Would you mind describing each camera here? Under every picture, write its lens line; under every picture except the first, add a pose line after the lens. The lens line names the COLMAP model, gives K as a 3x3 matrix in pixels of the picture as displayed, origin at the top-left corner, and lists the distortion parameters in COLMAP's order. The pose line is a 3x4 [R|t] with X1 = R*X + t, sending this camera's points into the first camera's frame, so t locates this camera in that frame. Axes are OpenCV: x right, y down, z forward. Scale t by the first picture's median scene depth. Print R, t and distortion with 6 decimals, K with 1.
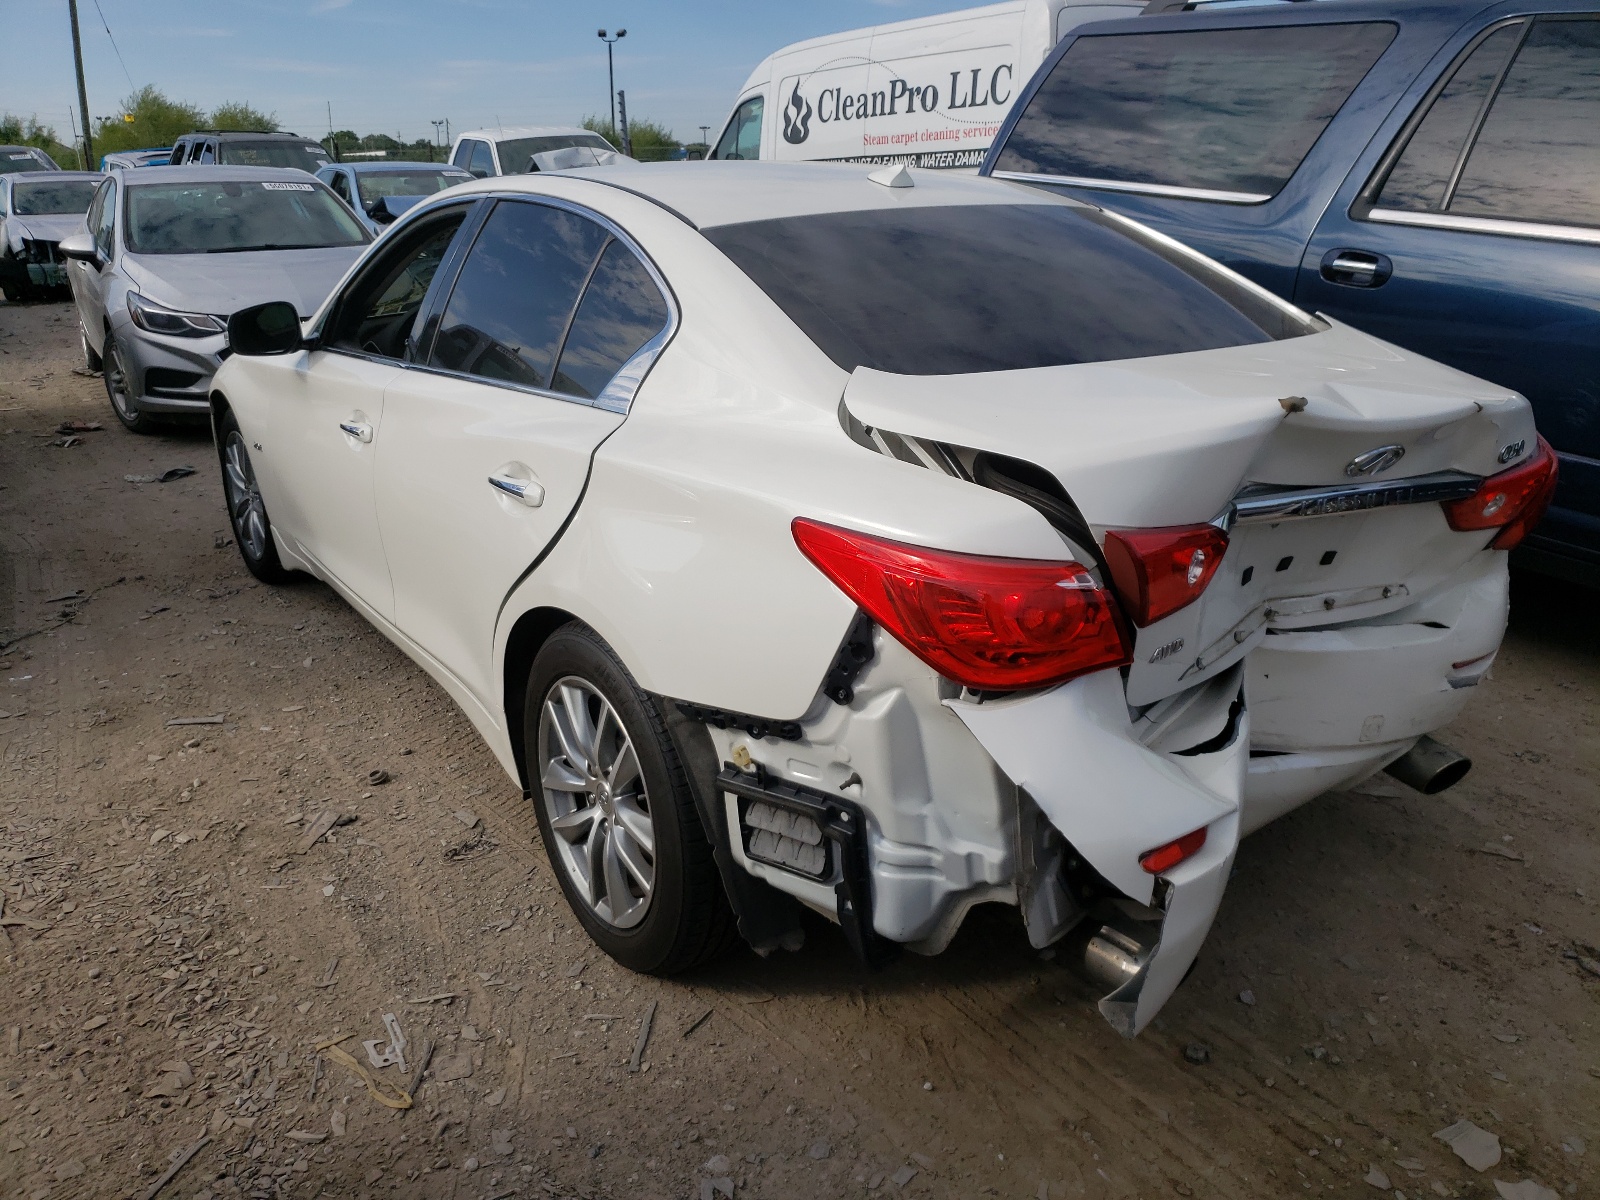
lens RADIAL K [[1210.6, 0, 801.2], [0, 1210.6, 591.2], [0, 0, 1]] dist [0.001763, 0.013997]
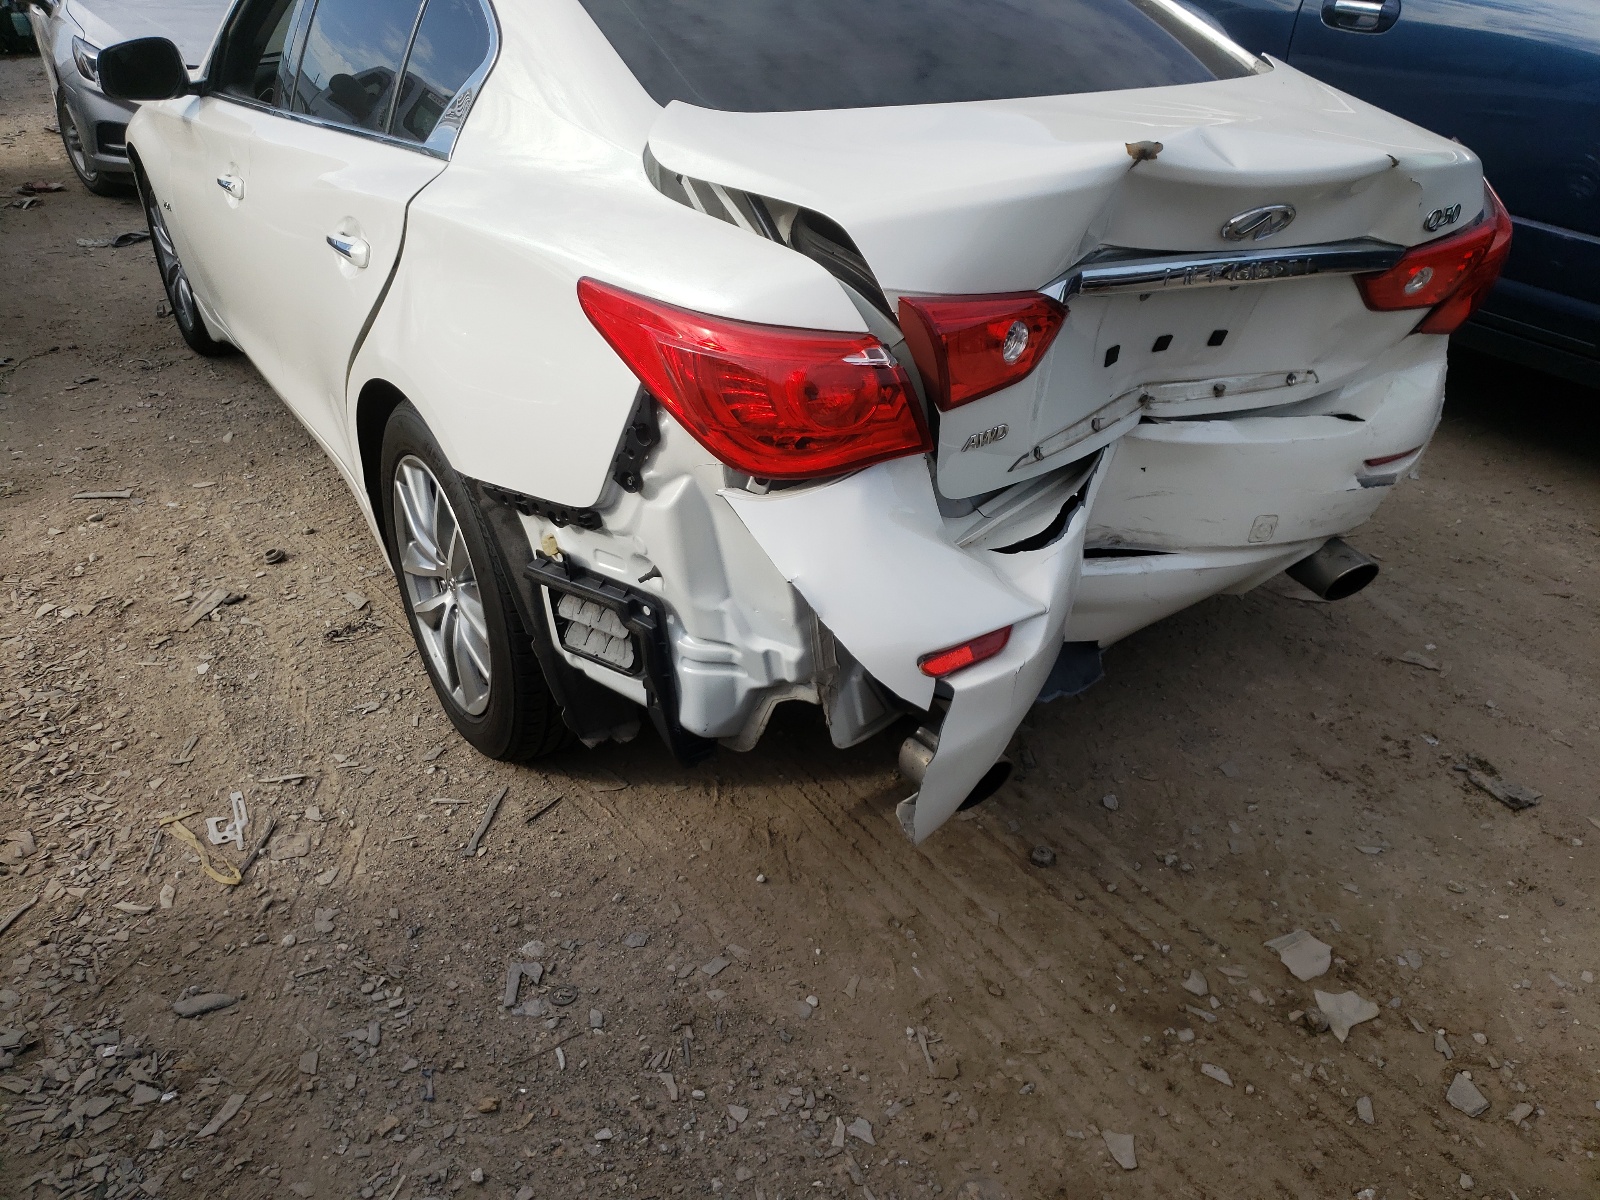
lens RADIAL K [[1210.6, 0, 797.2], [0, 1210.6, 595.4], [0, 0, 1]] dist [0.001763, 0.013997]
pose [[0.999047, 0.023863, -0.036545, 0.160026], [-0.017028, 0.984051, 0.177070, 0.006131], [0.040188, -0.176279, 0.983520, 0.072352]]
